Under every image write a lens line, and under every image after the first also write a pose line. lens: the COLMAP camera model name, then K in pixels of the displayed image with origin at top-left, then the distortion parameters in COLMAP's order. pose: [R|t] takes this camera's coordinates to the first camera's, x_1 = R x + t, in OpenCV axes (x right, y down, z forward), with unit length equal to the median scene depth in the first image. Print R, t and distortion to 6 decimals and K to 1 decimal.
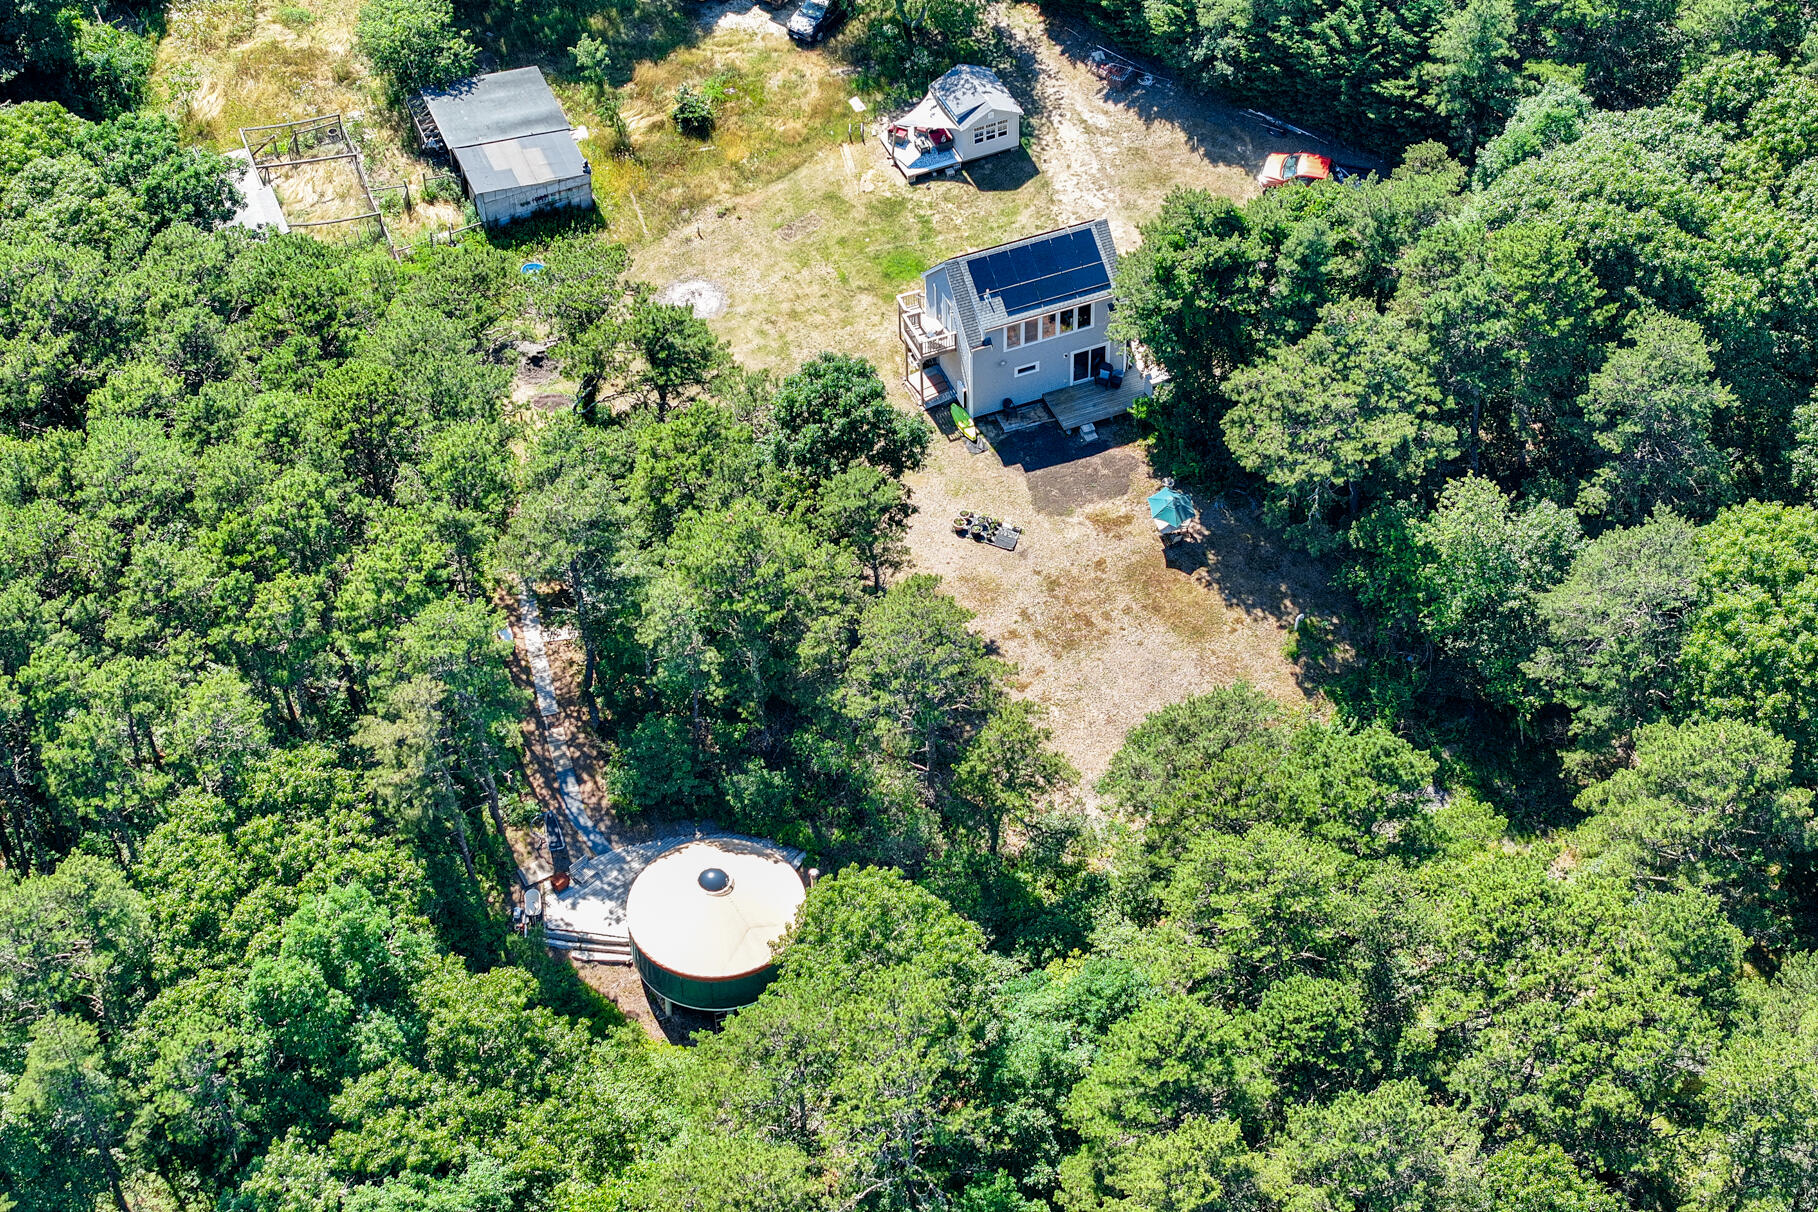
lens RADIAL K [[3580.5, 0, 908.9], [0, 3580.5, 605.6], [0, 0, 1]] dist [-0.115480, 0.000000]
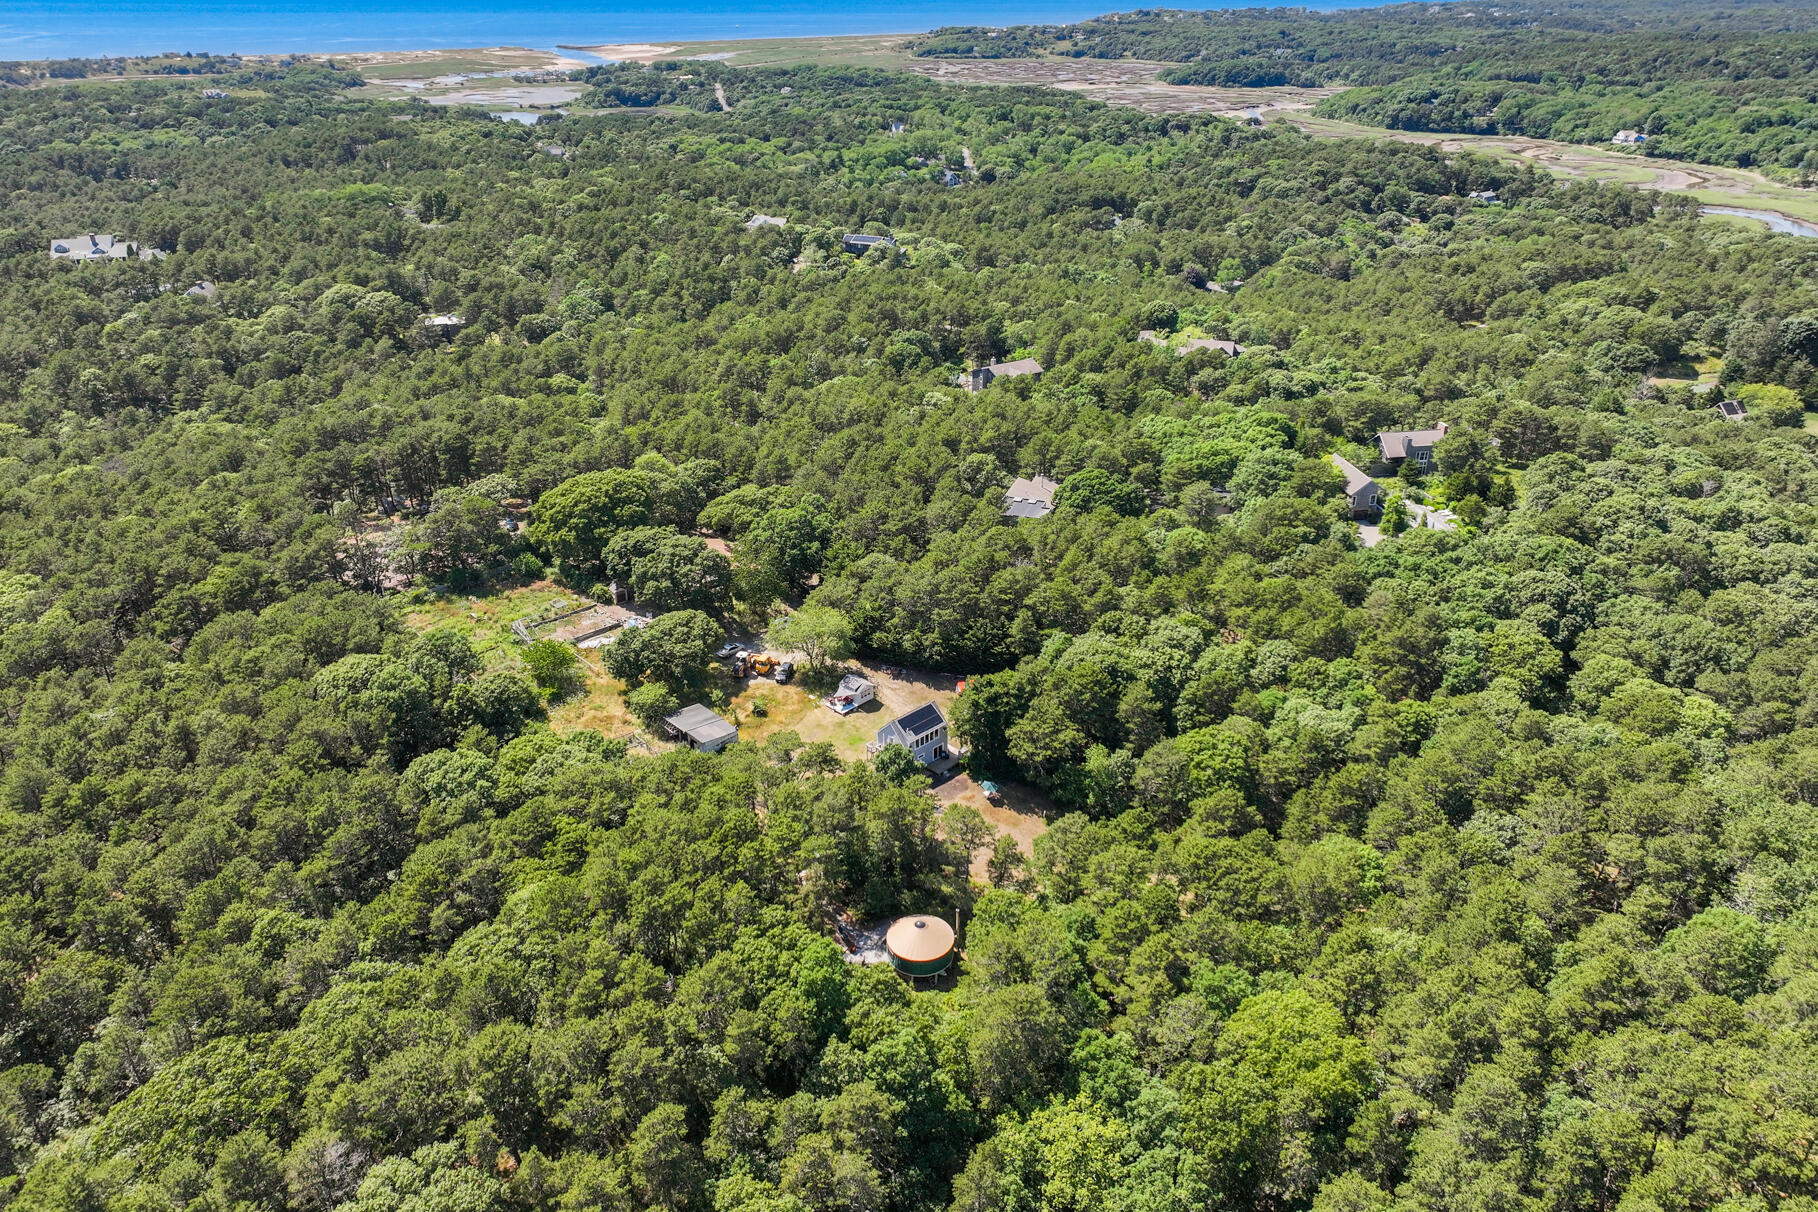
lens RADIAL K [[1259.7, 0, 908.0], [0, 1259.7, 604.3], [0, 0, 1]] dist [0.001599, 0.000025]
pose [[0.925655, -0.151432, 0.346743, -0.309486], [0.257509, 0.923569, -0.284092, 0.105653], [-0.277220, 0.352261, 0.893902, 0.065485]]
